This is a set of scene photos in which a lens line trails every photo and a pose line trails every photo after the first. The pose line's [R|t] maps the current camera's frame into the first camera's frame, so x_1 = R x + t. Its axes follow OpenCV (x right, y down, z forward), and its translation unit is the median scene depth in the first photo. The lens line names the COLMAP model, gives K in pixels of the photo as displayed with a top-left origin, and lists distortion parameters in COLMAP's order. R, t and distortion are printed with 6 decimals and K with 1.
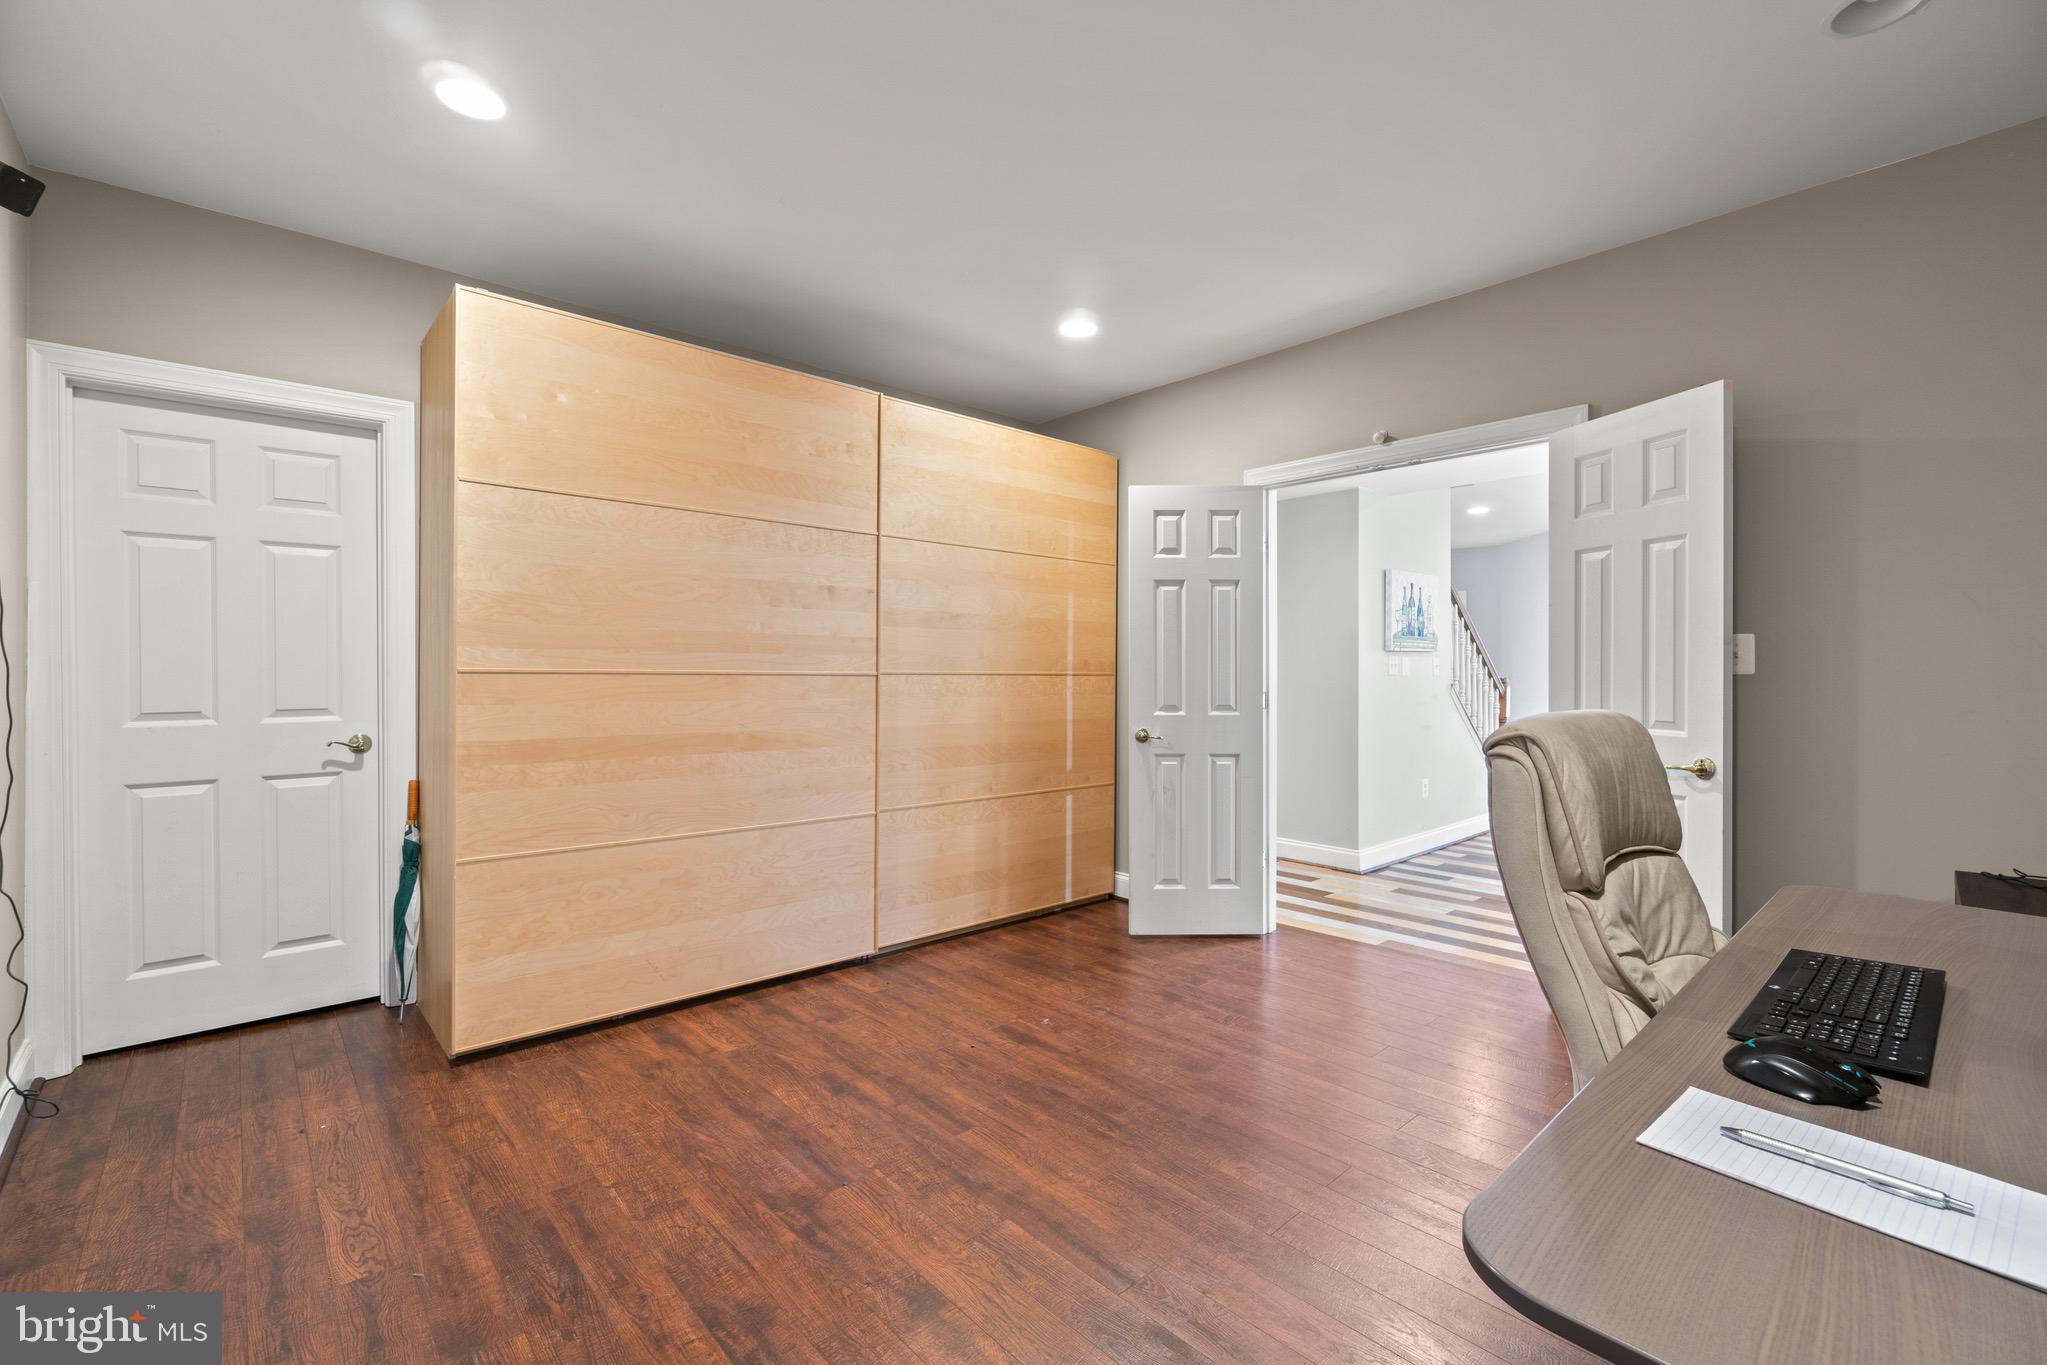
lens RADIAL K [[882.2, 0, 1023.5], [0, 882.2, 682.5], [0, 0, 1]] dist [-0.012530, -0.000044]
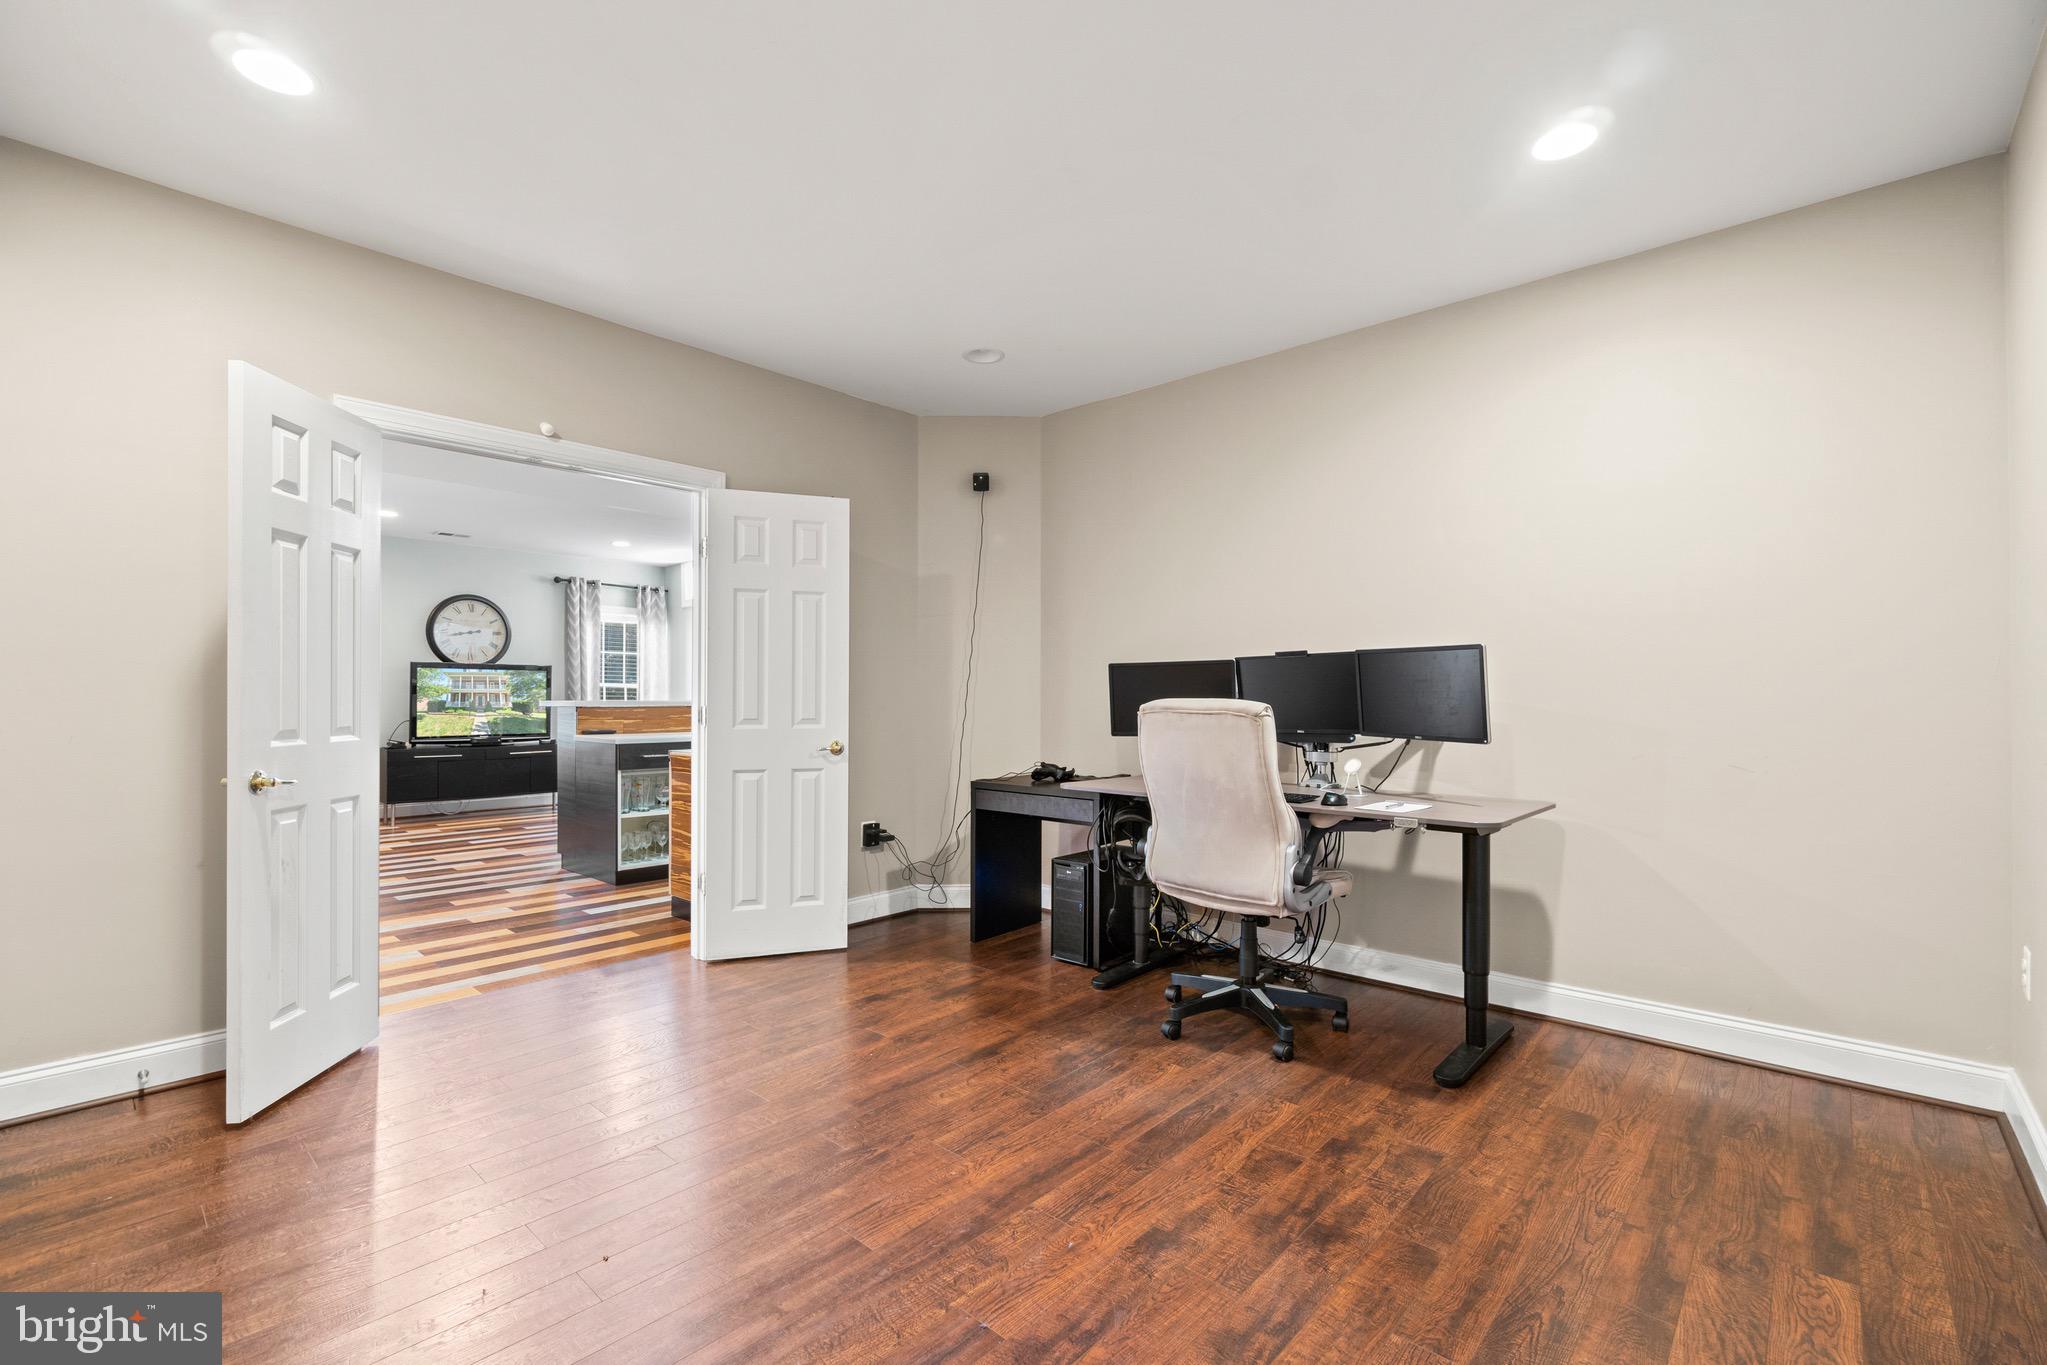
lens RADIAL K [[885.9, 0, 1015.5], [0, 885.9, 691.6], [0, 0, 1]] dist [-0.010065, 0.000465]
pose [[-0.092964, 0.005210, 0.995656, -0.810065], [0.009492, 0.999946, -0.004346, 0.010009], [-0.995624, 0.009047, -0.093008, 0.854594]]
